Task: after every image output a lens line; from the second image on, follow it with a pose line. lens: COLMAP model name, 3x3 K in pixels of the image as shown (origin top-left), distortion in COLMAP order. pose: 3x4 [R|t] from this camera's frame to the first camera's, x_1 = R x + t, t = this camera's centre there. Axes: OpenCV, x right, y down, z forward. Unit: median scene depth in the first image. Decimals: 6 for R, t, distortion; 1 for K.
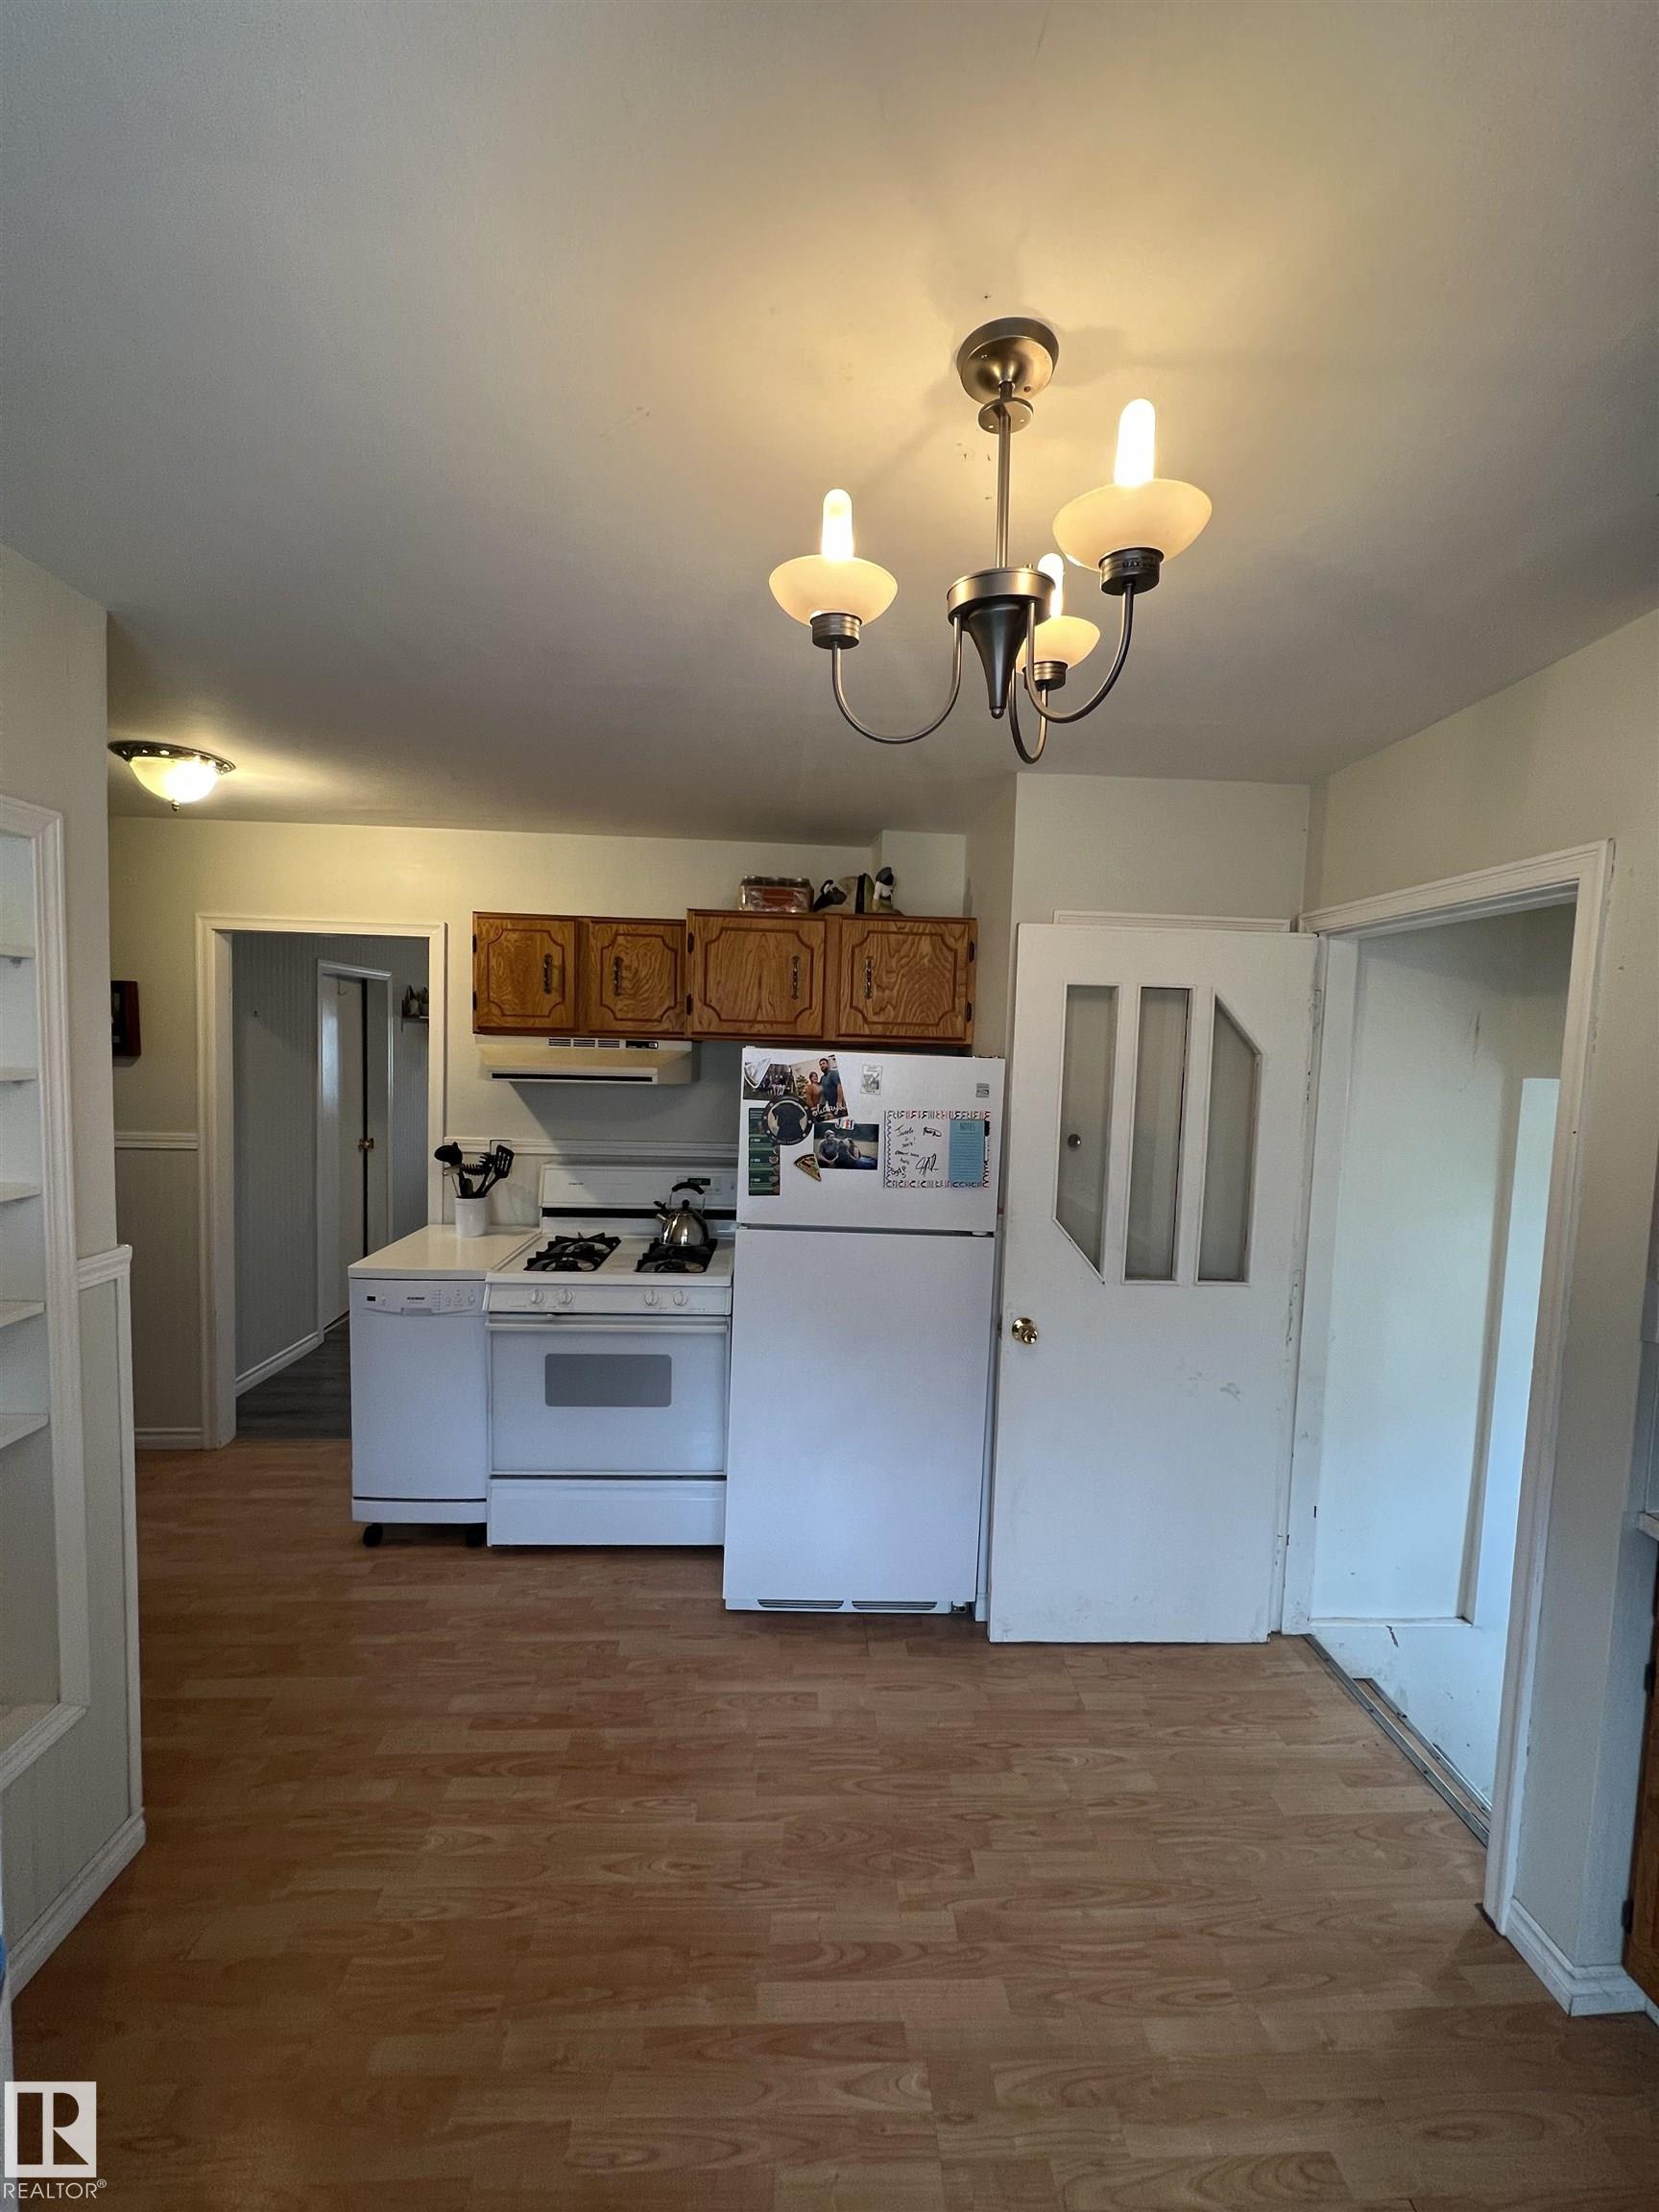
lens RADIAL K [[879.6, 0, 836.0], [0, 879.6, 1100.3], [0, 0, 1]] dist [-0.005394, 0.001064]
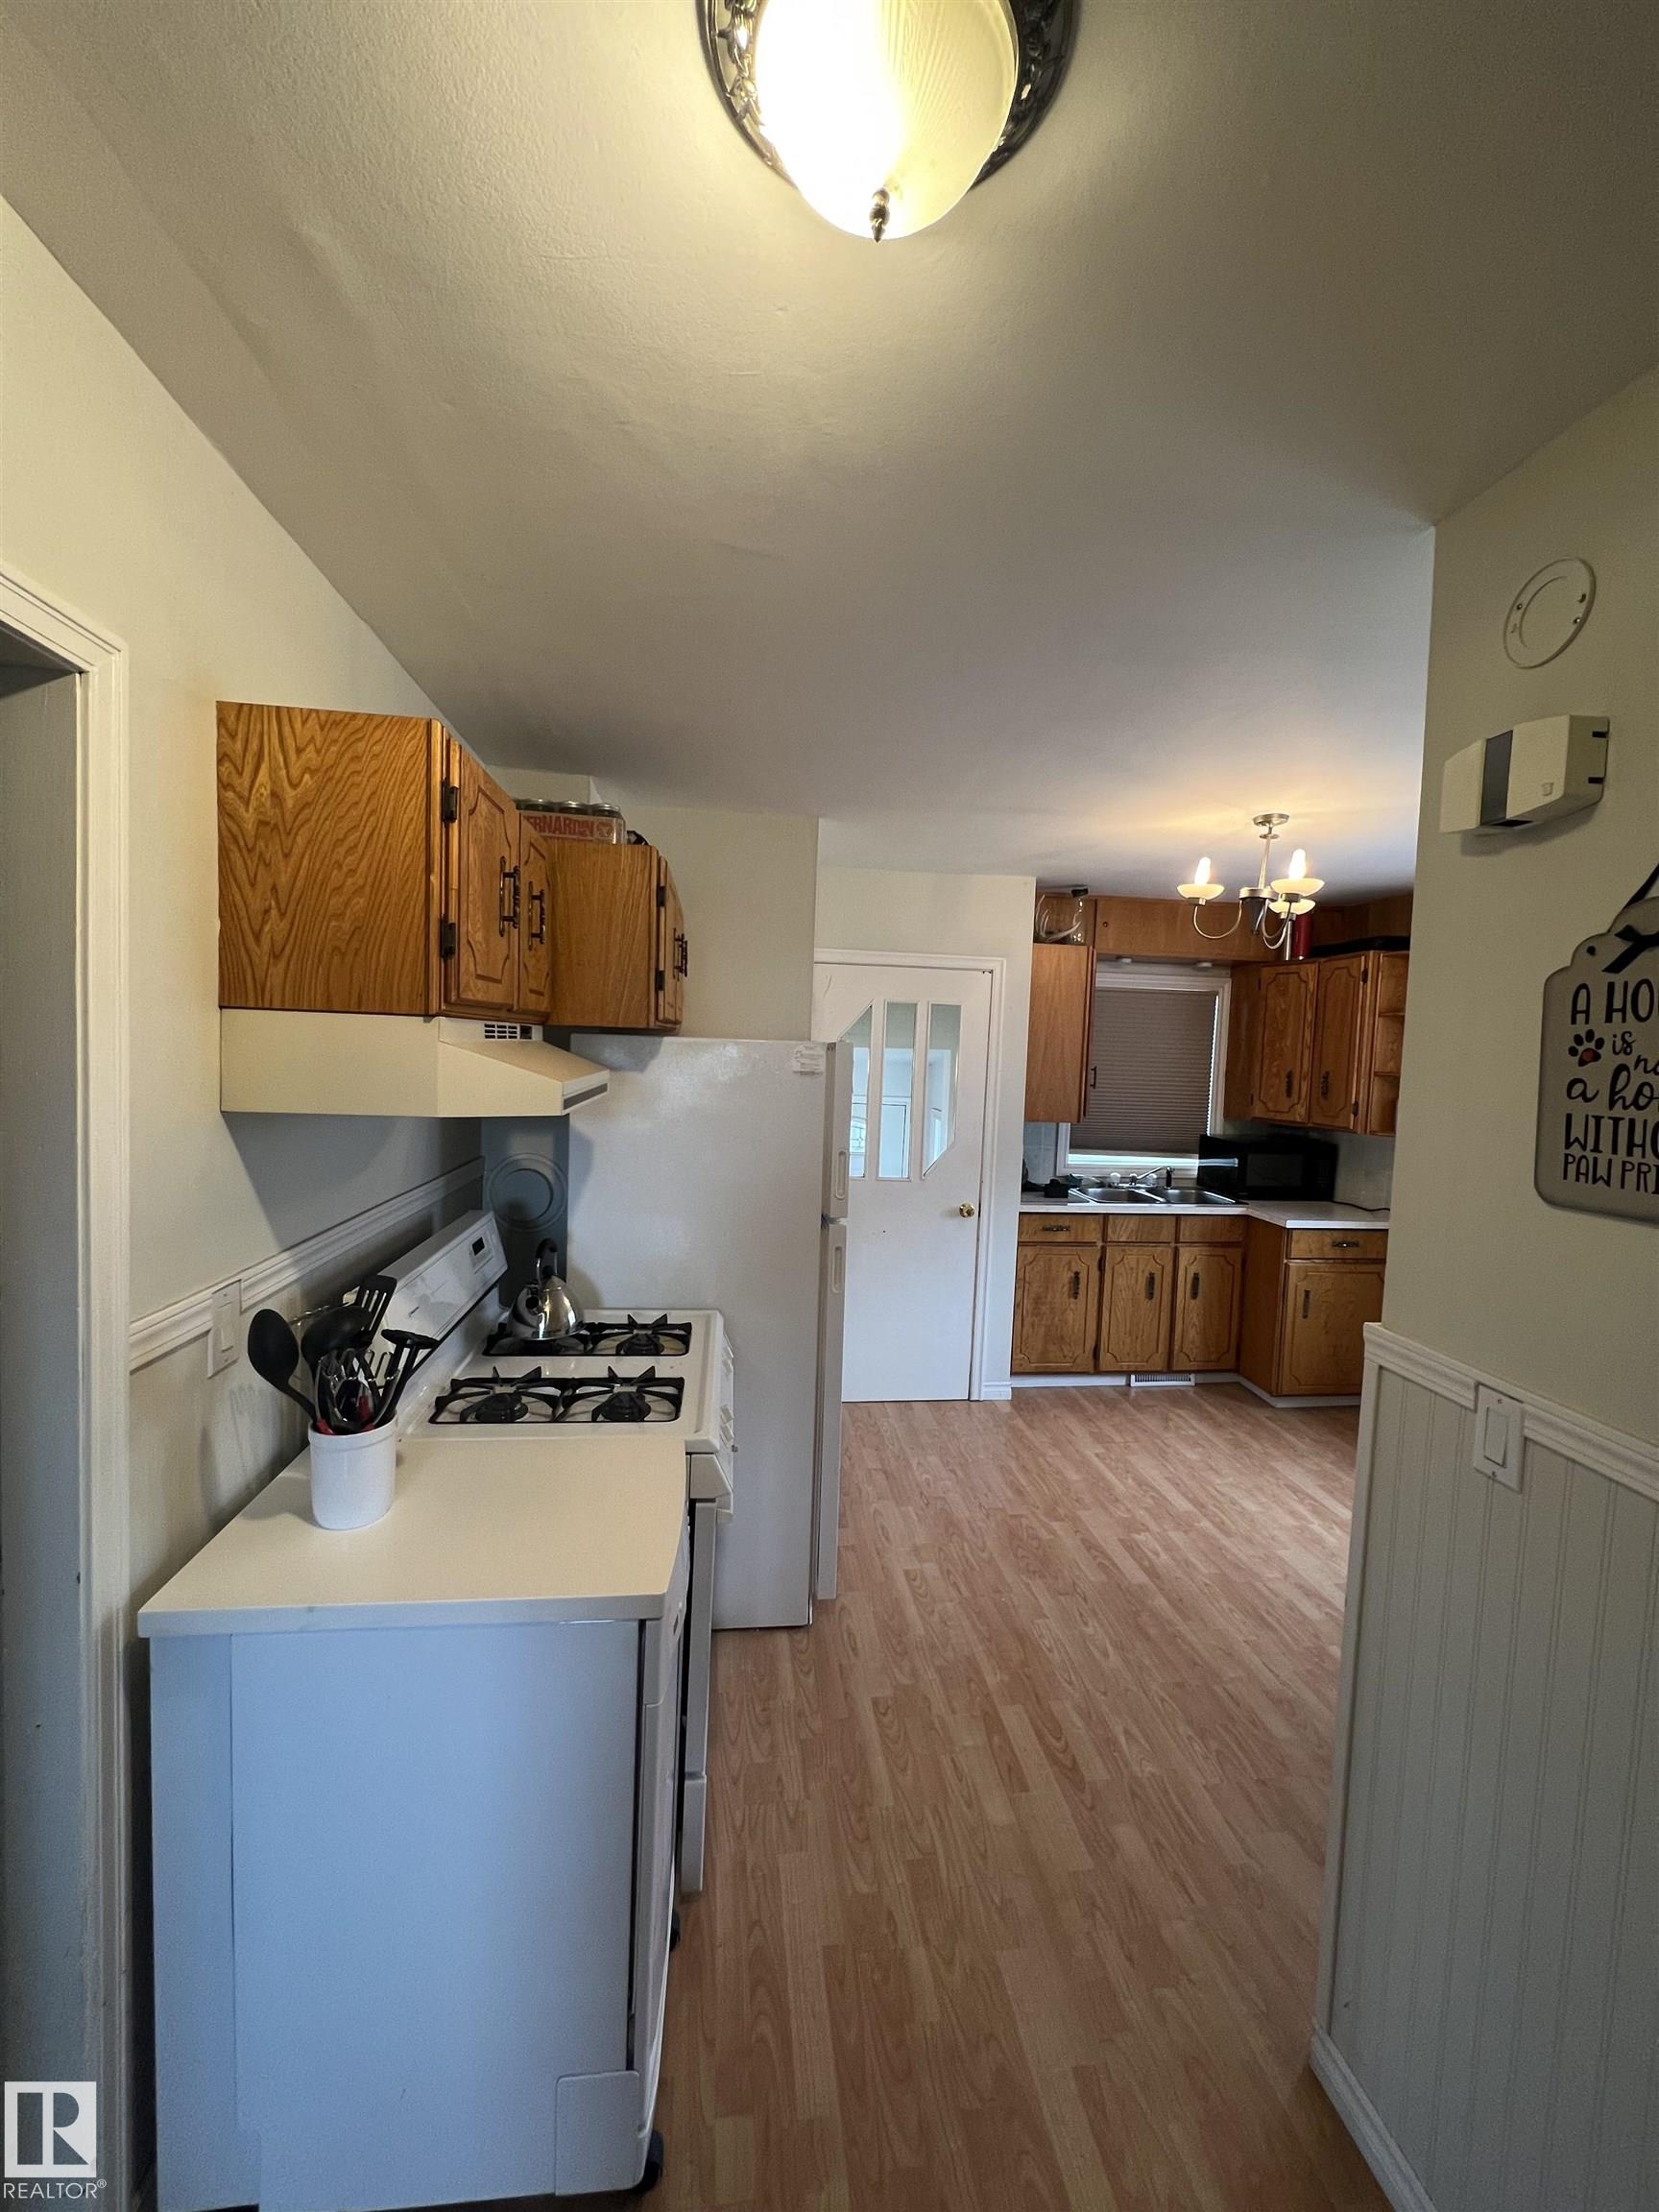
lens RADIAL K [[879.6, 0, 832.1], [0, 879.6, 1100.7], [0, 0, 1]] dist [-0.005394, 0.001064]
pose [[-0.071782, -0.094063, 0.992975, -1.278164], [0.029086, 0.994922, 0.096351, -0.105763], [-0.996996, 0.035798, -0.068681, 1.267210]]
